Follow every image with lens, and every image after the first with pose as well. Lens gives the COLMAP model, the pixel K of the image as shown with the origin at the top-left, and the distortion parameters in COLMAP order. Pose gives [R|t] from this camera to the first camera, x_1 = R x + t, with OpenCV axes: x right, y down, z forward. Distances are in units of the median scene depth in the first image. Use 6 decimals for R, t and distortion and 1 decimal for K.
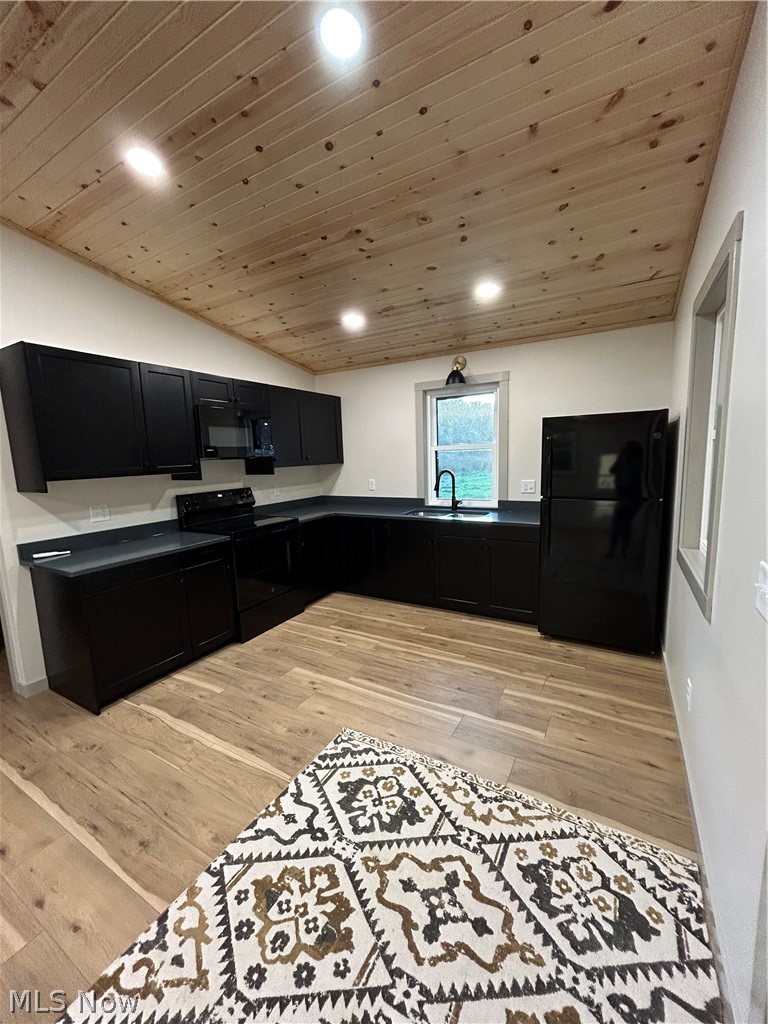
lens RADIAL K [[410.3, 0, 384.4], [0, 410.3, 512.2], [0, 0, 1]] dist [0.001705, -0.000260]
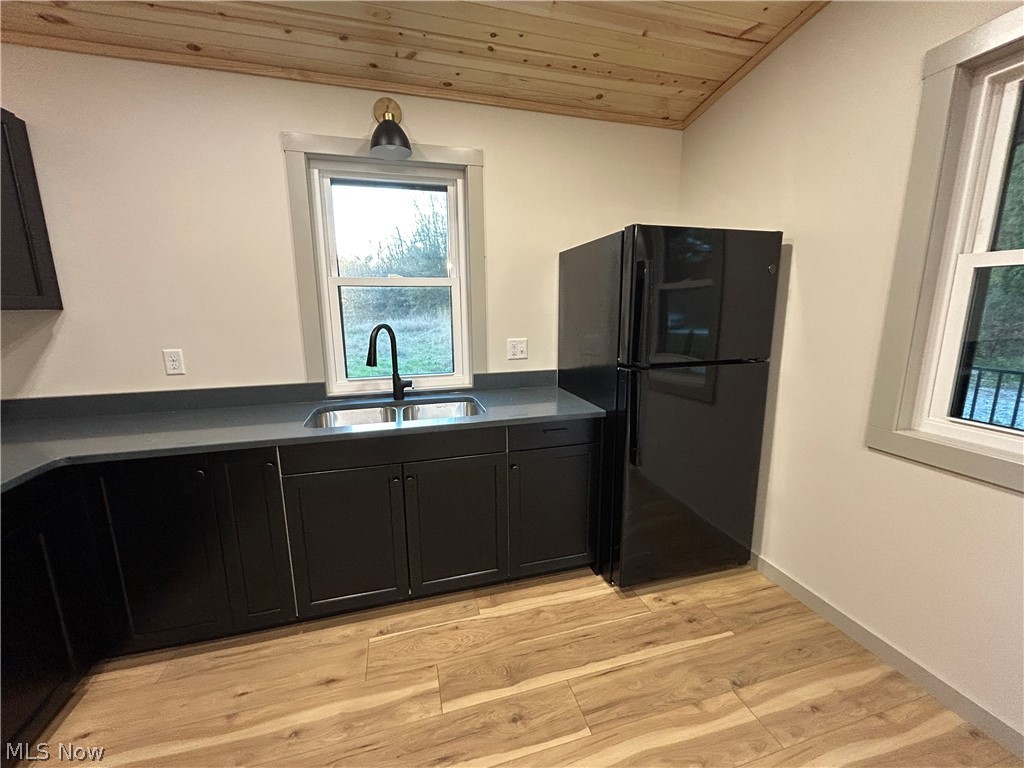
lens RADIAL K [[410.3, 0, 511.8], [0, 410.3, 381.8], [0, 0, 1]] dist [0.001705, -0.000260]
pose [[0.695192, -0.106821, 0.710843, -0.159429], [0.087062, 0.994129, 0.064246, -0.076095], [-0.713533, 0.017224, 0.700410, 0.802453]]
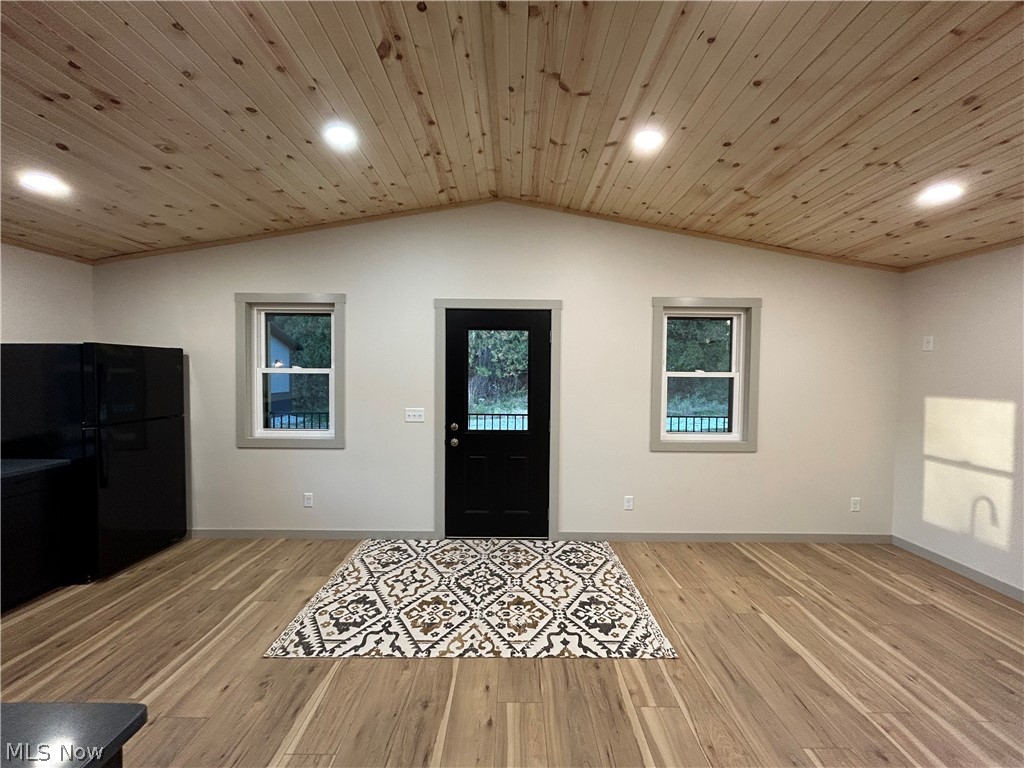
lens RADIAL K [[410.3, 0, 514.4], [0, 410.3, 384.1], [0, 0, 1]] dist [0.001705, -0.000260]
pose [[-0.507173, 0.003104, 0.861839, -1.009792], [0.127441, 0.989270, 0.071434, -0.085854], [-0.852370, 0.146063, -0.502127, 0.725570]]
